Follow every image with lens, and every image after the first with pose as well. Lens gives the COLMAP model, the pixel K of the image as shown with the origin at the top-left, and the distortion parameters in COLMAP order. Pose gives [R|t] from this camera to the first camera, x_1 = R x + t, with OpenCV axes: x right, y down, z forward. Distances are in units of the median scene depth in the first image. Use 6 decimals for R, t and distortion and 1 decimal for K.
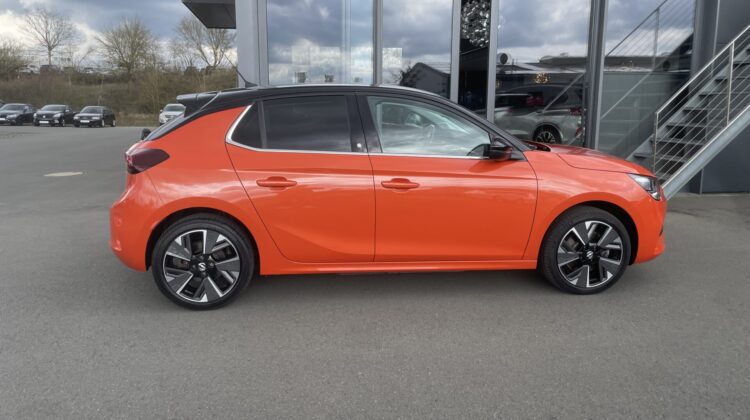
lens RADIAL K [[572.8, 0, 375.0], [0, 572.8, 210.0], [0, 0, 1]] dist [0.081346, -0.124098]
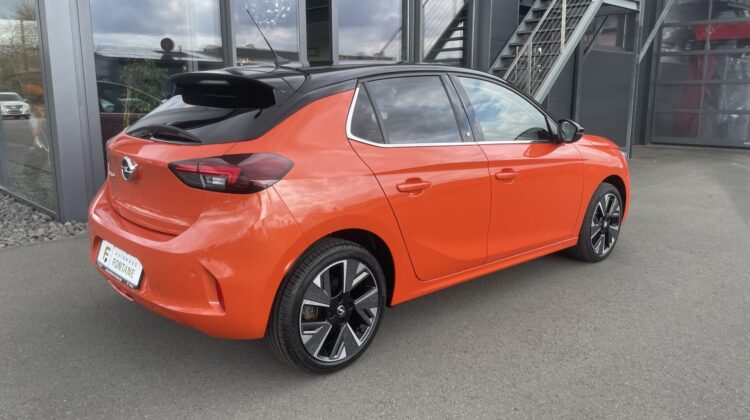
lens RADIAL K [[572.8, 0, 375.0], [0, 572.8, 210.0], [0, 0, 1]] dist [0.081346, -0.124098]
pose [[0.809553, -0.119481, 0.574759, -0.659897], [0.110024, 0.992600, 0.051372, -0.059266], [-0.576644, 0.021649, 0.816708, 0.382036]]
